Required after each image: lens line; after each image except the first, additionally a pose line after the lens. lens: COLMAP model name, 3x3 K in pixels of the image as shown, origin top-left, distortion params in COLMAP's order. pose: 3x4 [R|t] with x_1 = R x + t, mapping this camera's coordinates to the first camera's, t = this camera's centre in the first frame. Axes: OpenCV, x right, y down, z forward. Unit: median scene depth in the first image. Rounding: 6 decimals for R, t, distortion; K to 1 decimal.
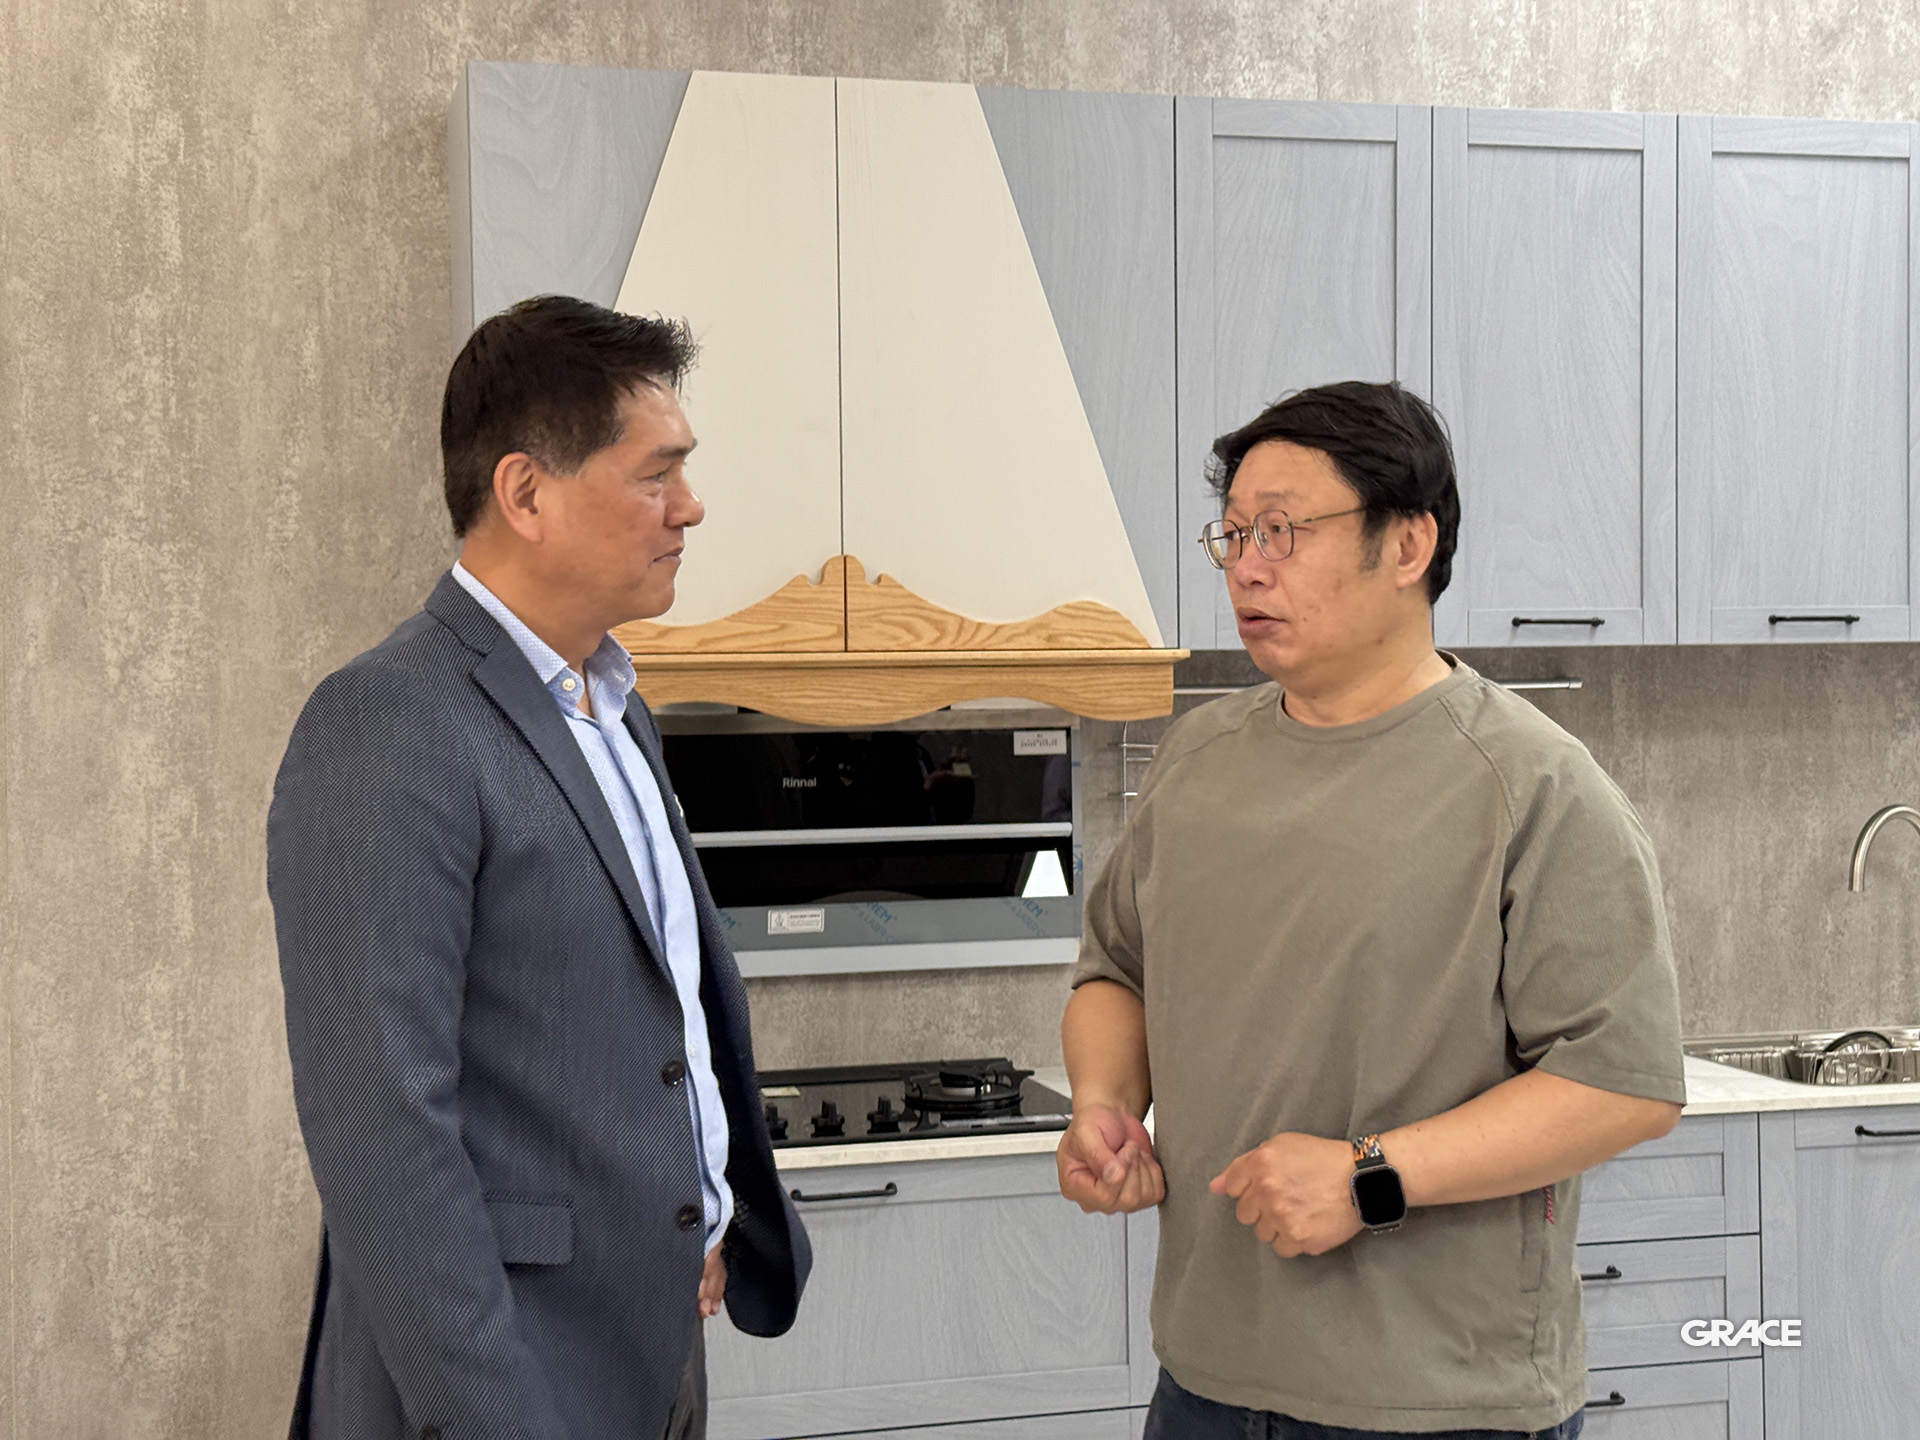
lens RADIAL K [[2667.0, 0, 983.7], [0, 2667.0, 703.9], [0, 0, 1]] dist [0.211552, -0.469887]
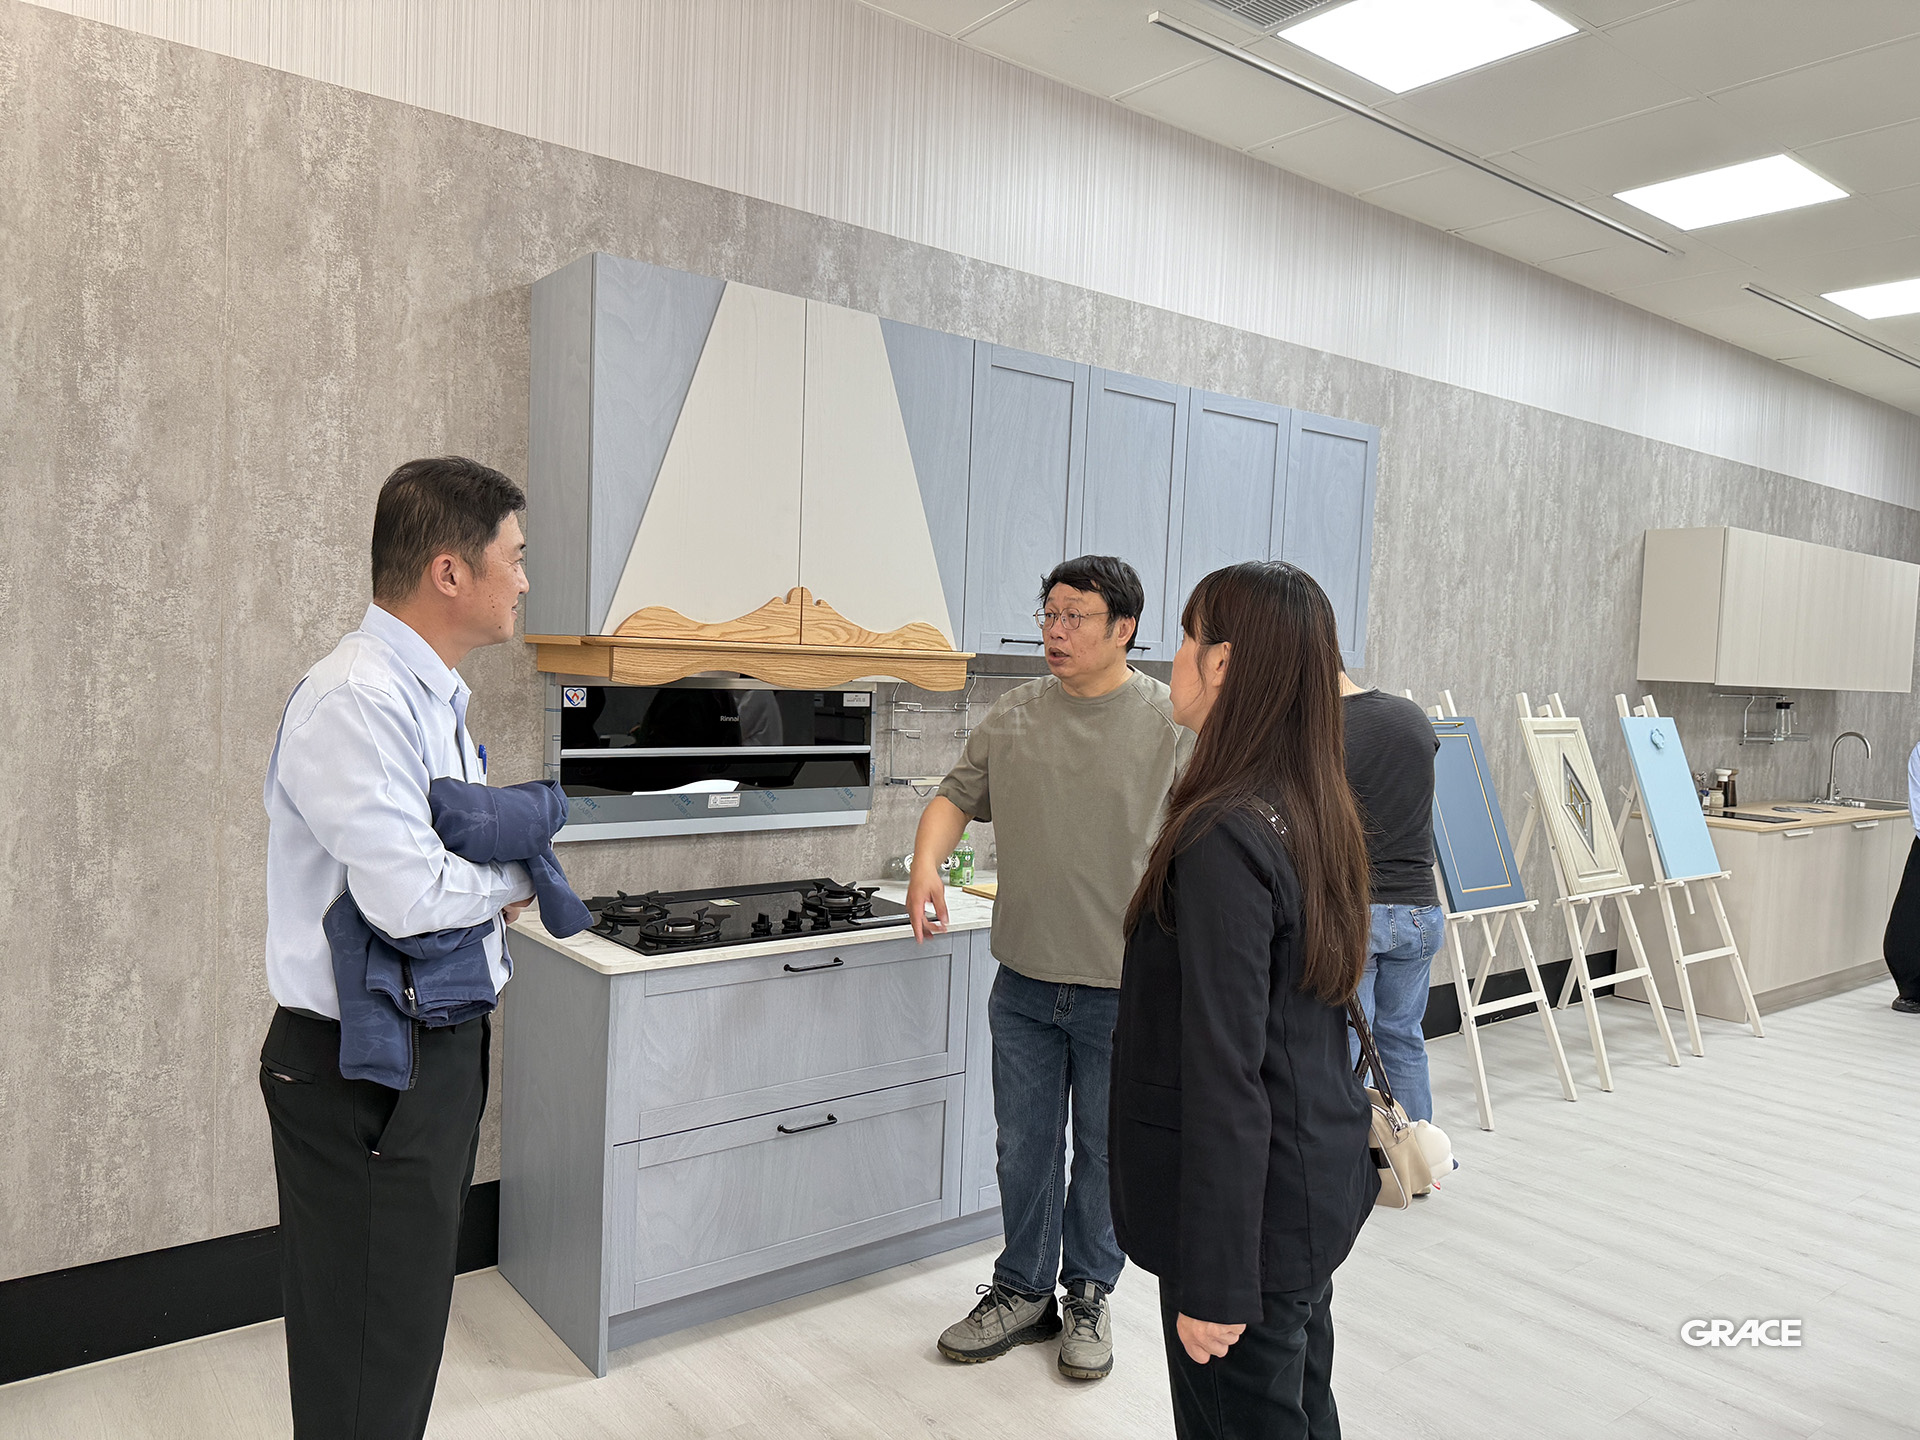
lens RADIAL K [[1331.5, 0, 963.9], [0, 1331.5, 722.8], [0, 0, 1]] dist [0.130974, -0.225230]
pose [[0.924090, 0.029855, 0.381007, -0.247252], [-0.045246, 0.998479, 0.031499, -0.001158], [-0.379487, -0.046347, 0.924036, 0.163460]]
